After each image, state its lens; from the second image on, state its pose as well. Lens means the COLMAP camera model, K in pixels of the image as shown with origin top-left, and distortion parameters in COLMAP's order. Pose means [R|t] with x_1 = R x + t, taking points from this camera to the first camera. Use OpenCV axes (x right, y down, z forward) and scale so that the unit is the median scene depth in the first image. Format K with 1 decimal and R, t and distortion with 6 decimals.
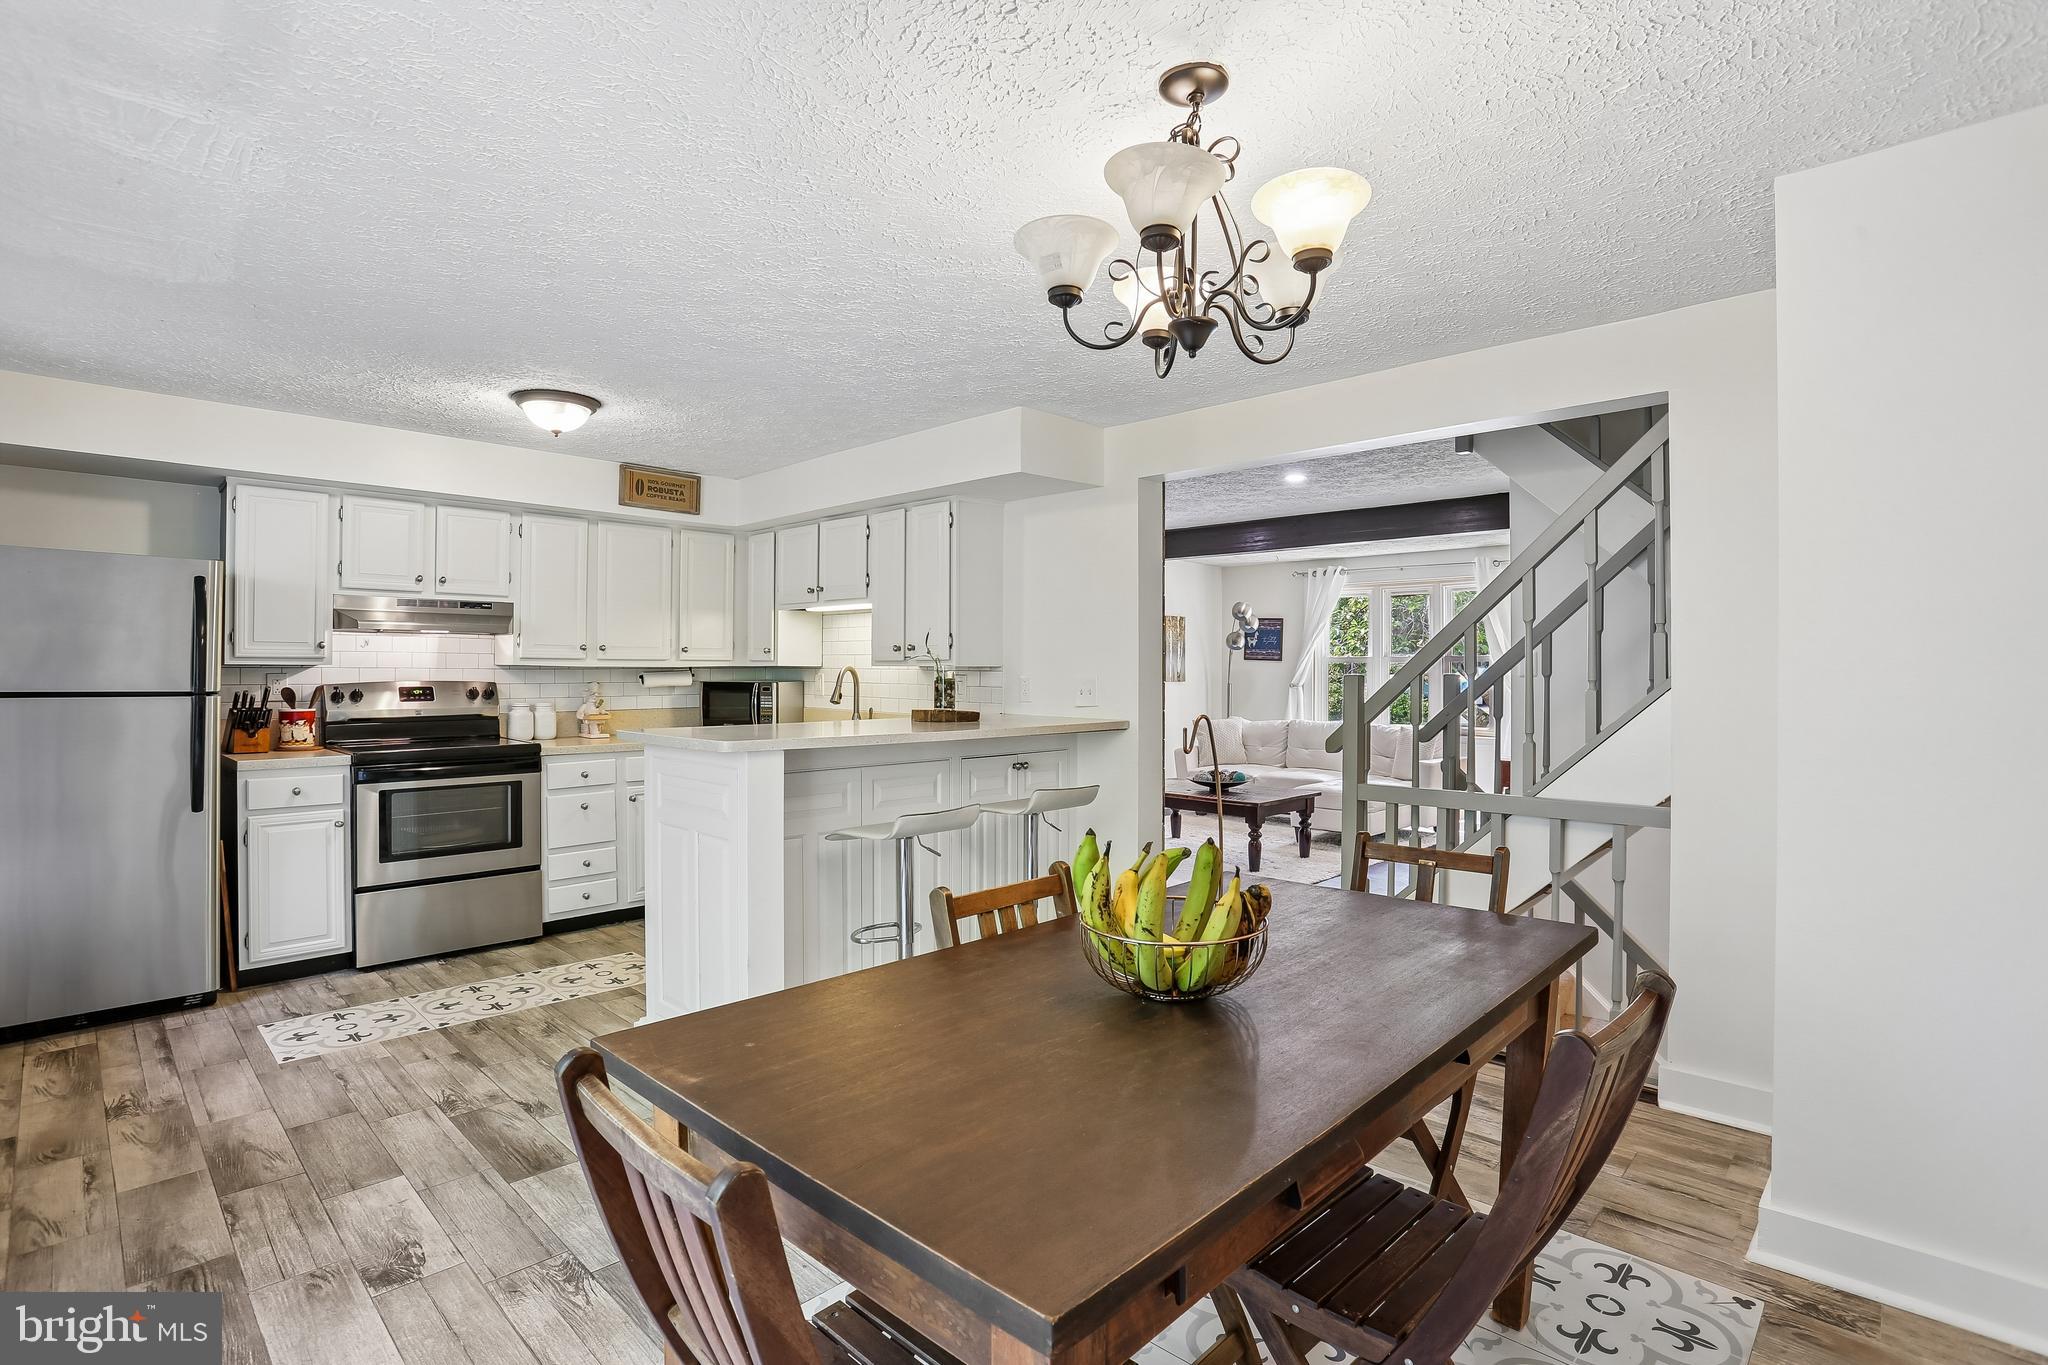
lens RADIAL K [[1000.3, 0, 1024.0], [0, 1000.3, 671.1], [0, 0, 1]] dist [-0.057953, 0.017559]
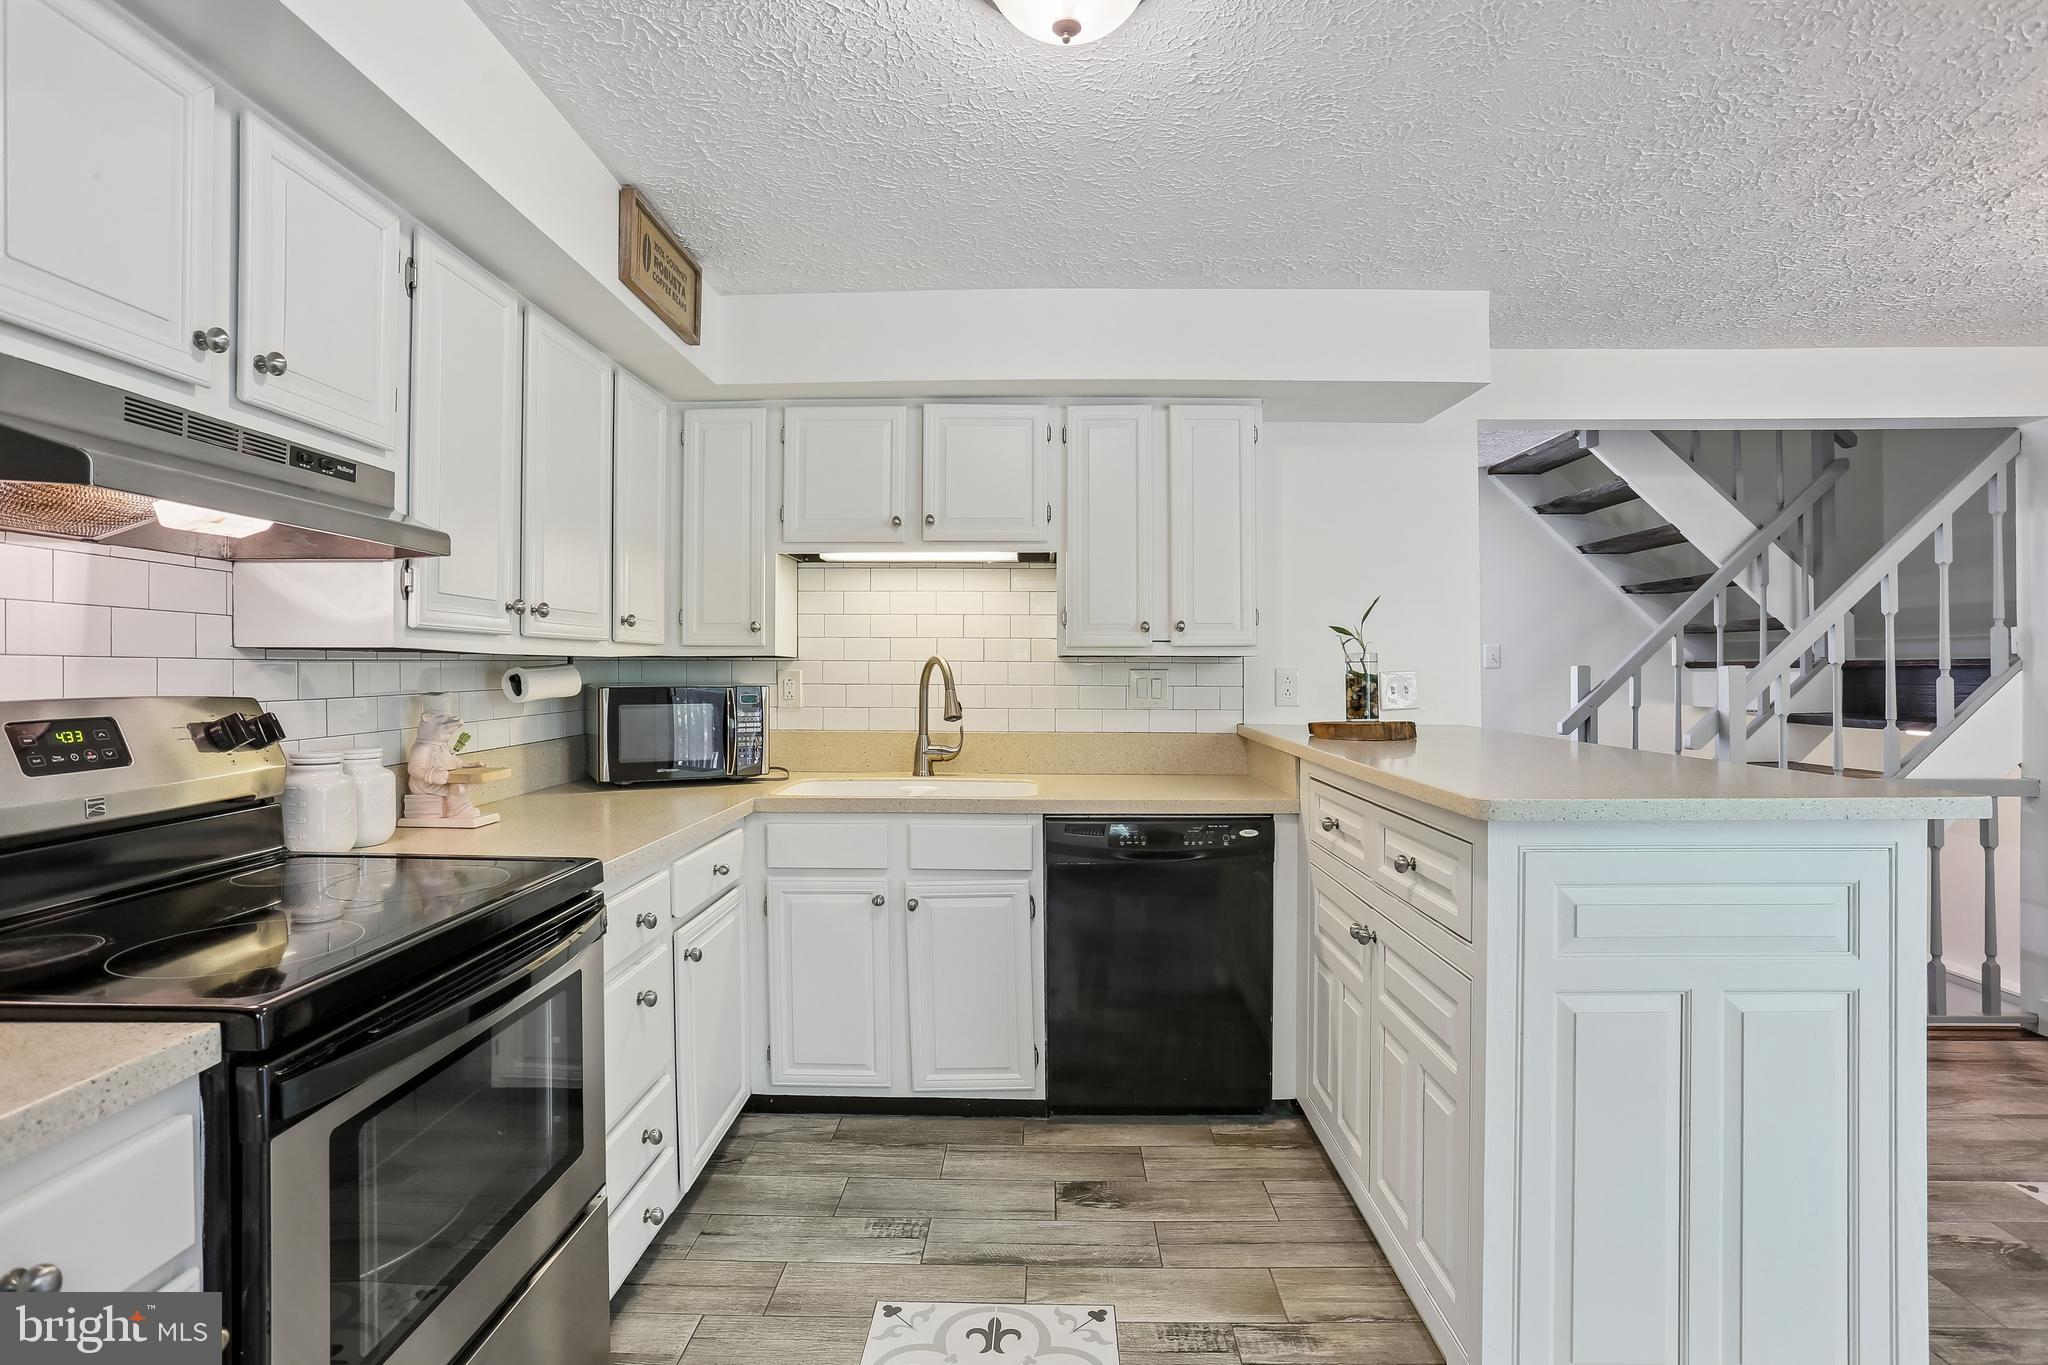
lens RADIAL K [[1000.3, 0, 1019.8], [0, 1000.3, 672.3], [0, 0, 1]] dist [-0.057953, 0.017559]
pose [[0.730791, -0.006196, 0.682573, -0.618879], [0.003167, 0.999979, 0.005687, 0.001569], [-0.682594, -0.001994, 0.730795, 0.613599]]
